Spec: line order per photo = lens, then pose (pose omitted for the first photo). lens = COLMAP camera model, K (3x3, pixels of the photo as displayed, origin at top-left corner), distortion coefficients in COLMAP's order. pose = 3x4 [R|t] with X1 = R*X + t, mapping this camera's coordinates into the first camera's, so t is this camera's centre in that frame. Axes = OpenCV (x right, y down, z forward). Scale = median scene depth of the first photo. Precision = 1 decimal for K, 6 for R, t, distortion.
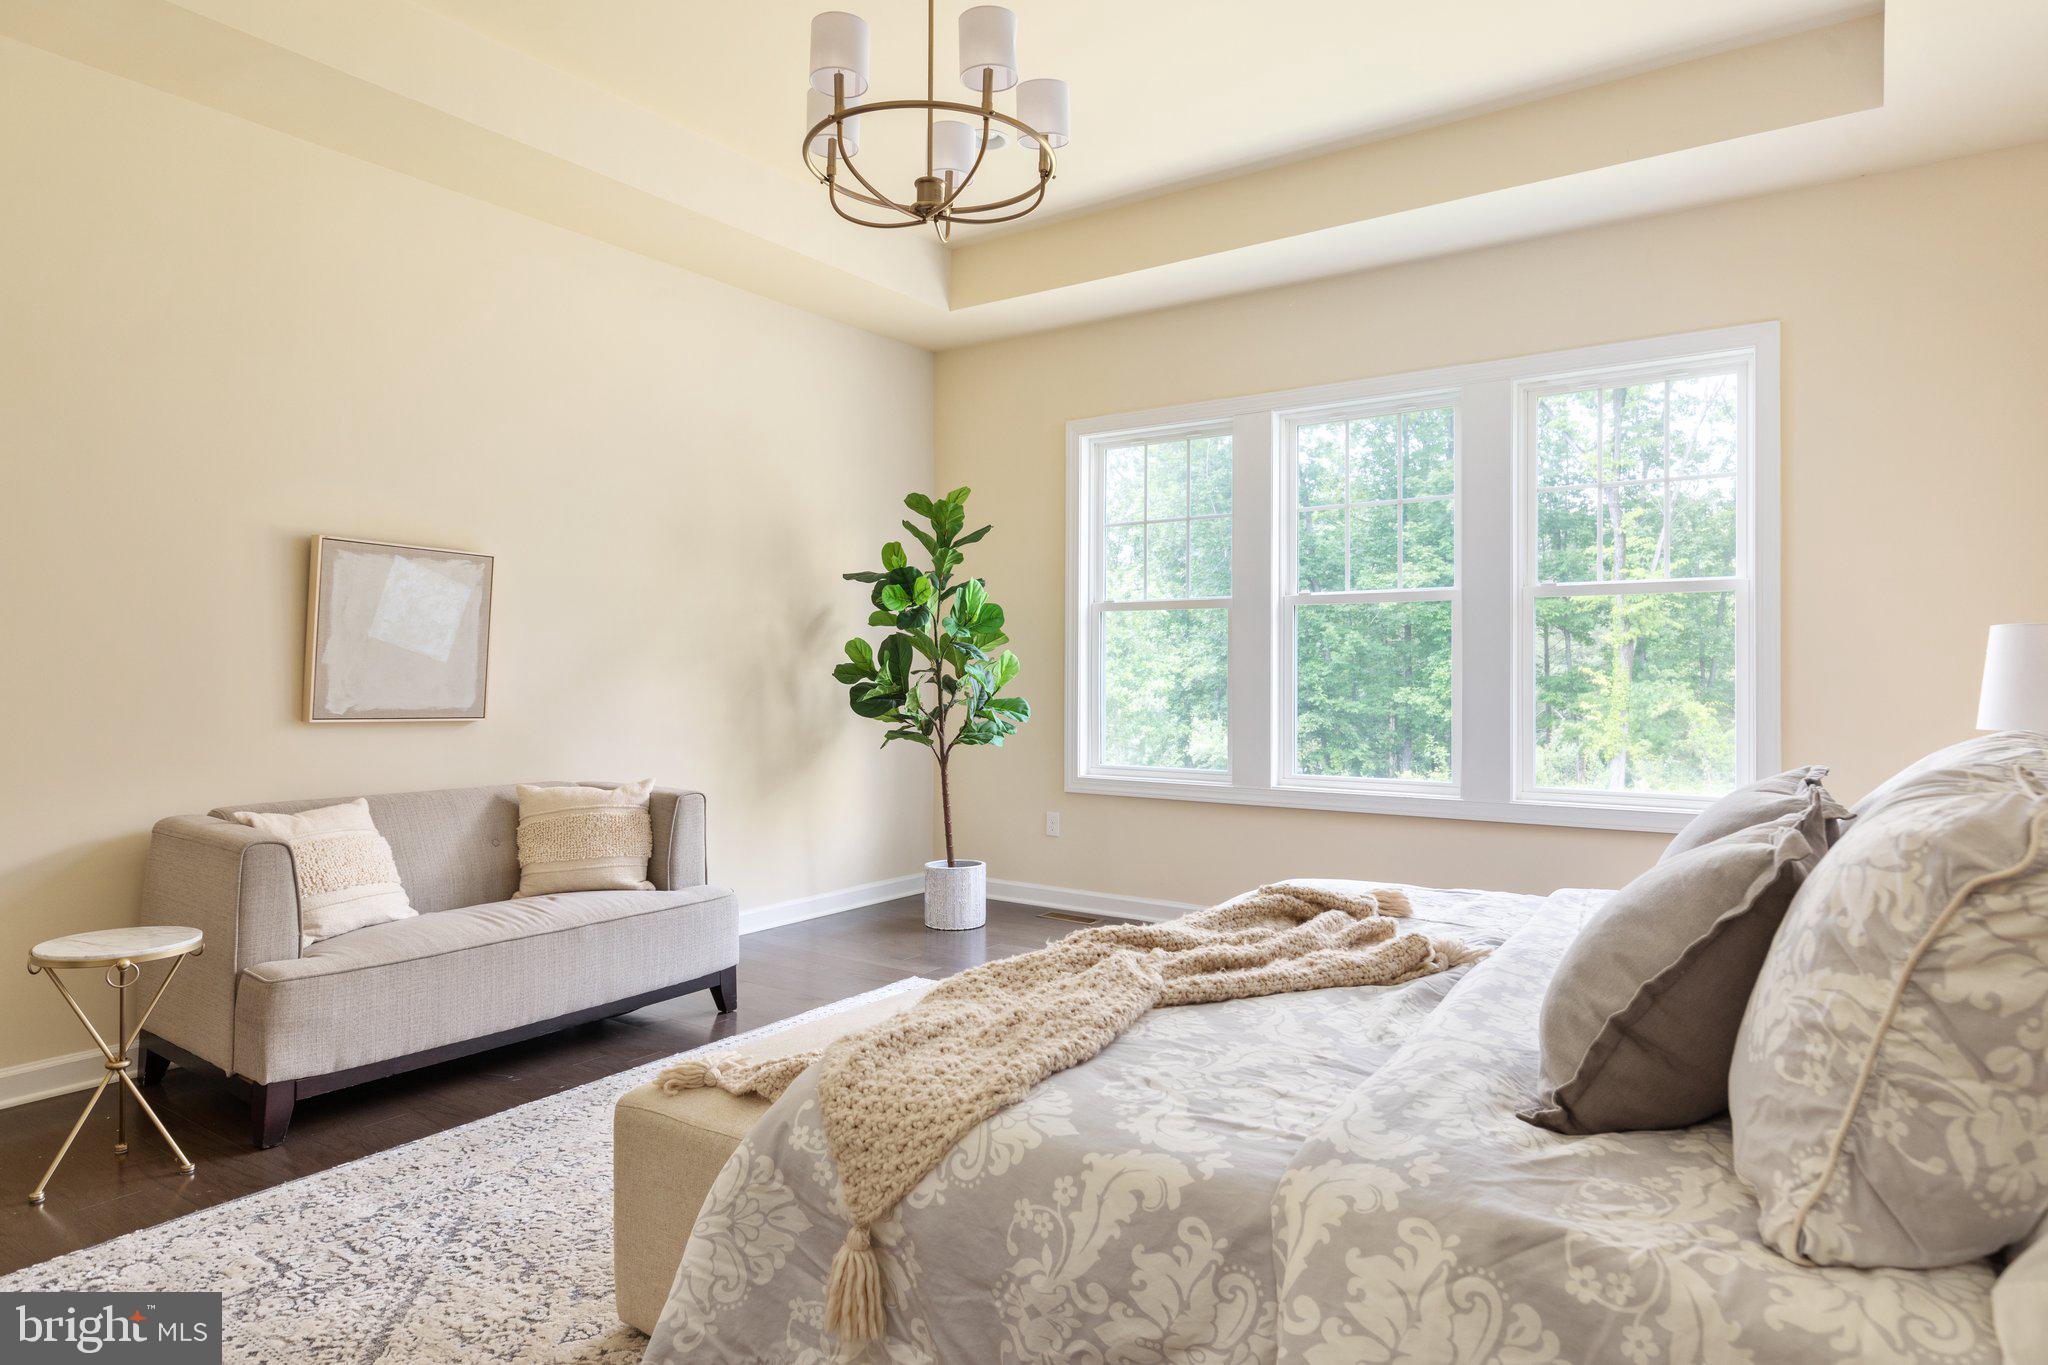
lens RADIAL K [[1226.2, 0, 1027.5], [0, 1226.2, 680.9], [0, 0, 1]] dist [-0.007103, -0.002641]
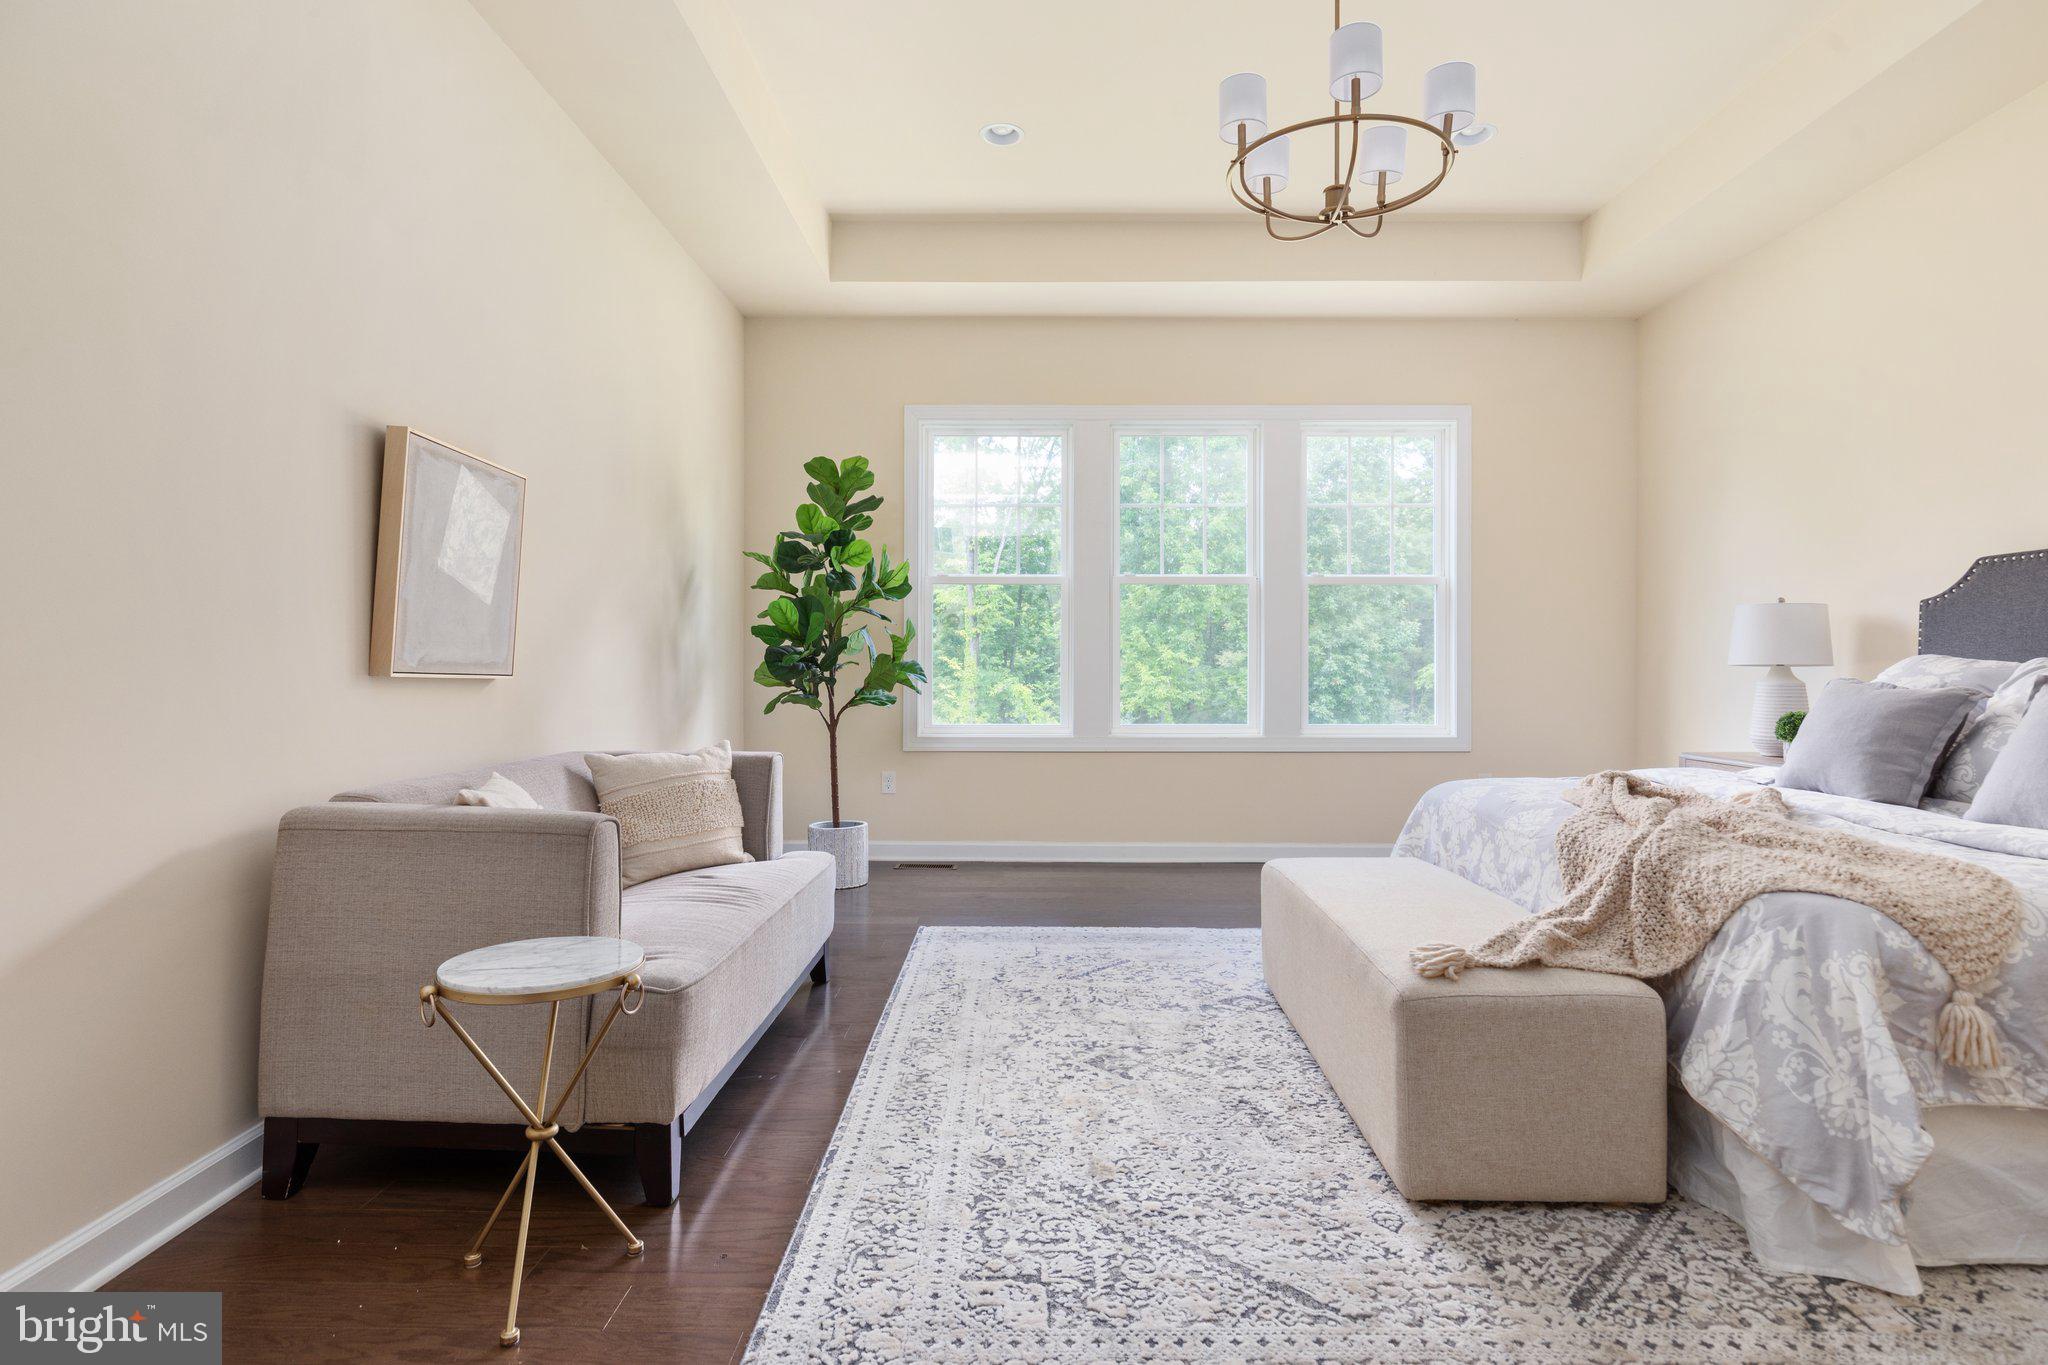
lens RADIAL K [[1107.1, 0, 1020.9], [0, 1107.1, 675.9], [0, 0, 1]] dist [-0.007356, 0.001364]
pose [[0.820765, -0.003846, 0.571253, -0.618172], [0.002177, 0.999991, 0.003606, 0.029889], [-0.571262, -0.001716, 0.820766, 0.210011]]
